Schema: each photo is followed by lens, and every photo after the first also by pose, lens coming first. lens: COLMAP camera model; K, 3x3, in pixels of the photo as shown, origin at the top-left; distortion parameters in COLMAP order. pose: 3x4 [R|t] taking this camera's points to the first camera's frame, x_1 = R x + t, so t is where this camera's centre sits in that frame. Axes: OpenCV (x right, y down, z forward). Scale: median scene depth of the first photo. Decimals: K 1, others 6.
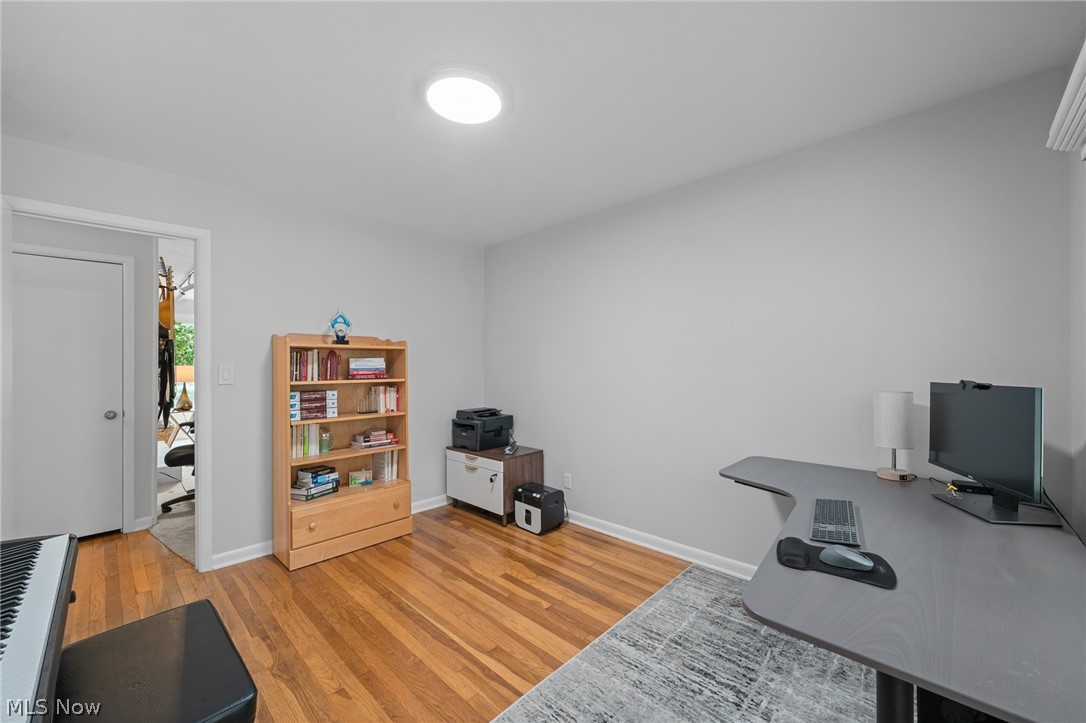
lens RADIAL K [[426.7, 0, 545.2], [0, 426.7, 359.8], [0, 0, 1]] dist [-0.001153, -0.000088]
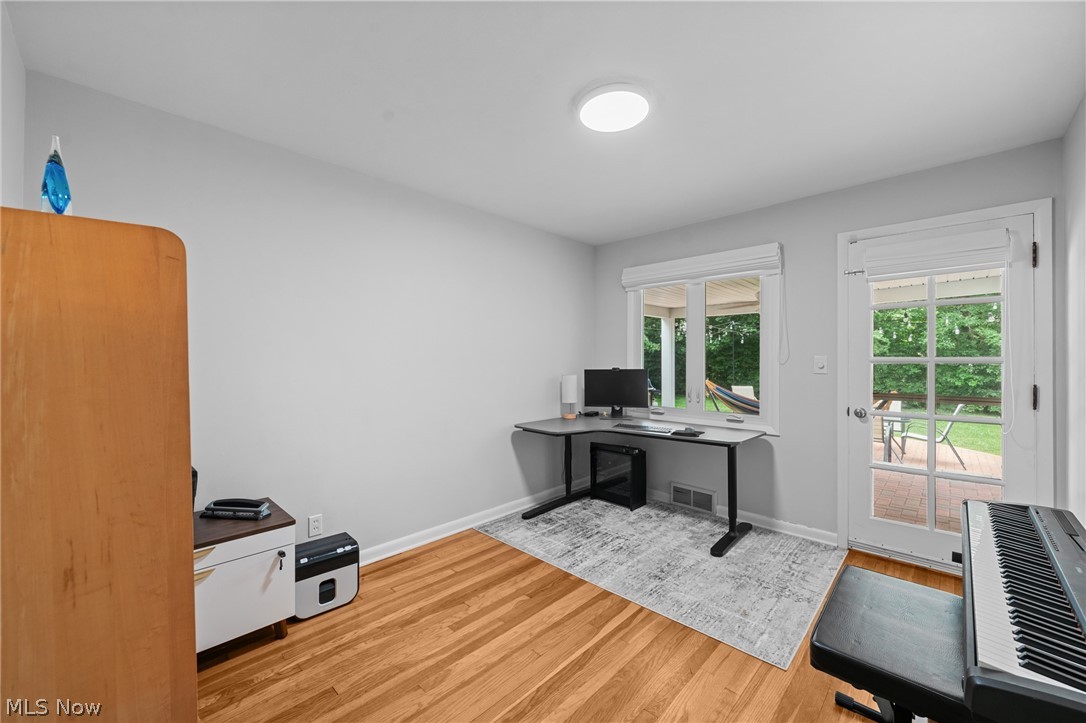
lens RADIAL K [[426.7, 0, 545.2], [0, 426.7, 359.8], [0, 0, 1]] dist [-0.001153, -0.000088]
pose [[-0.000746, 0.007239, 0.999974, -0.989243], [-0.008504, 0.999938, -0.007245, 0.013926], [-0.999964, -0.008509, -0.000685, 0.927032]]
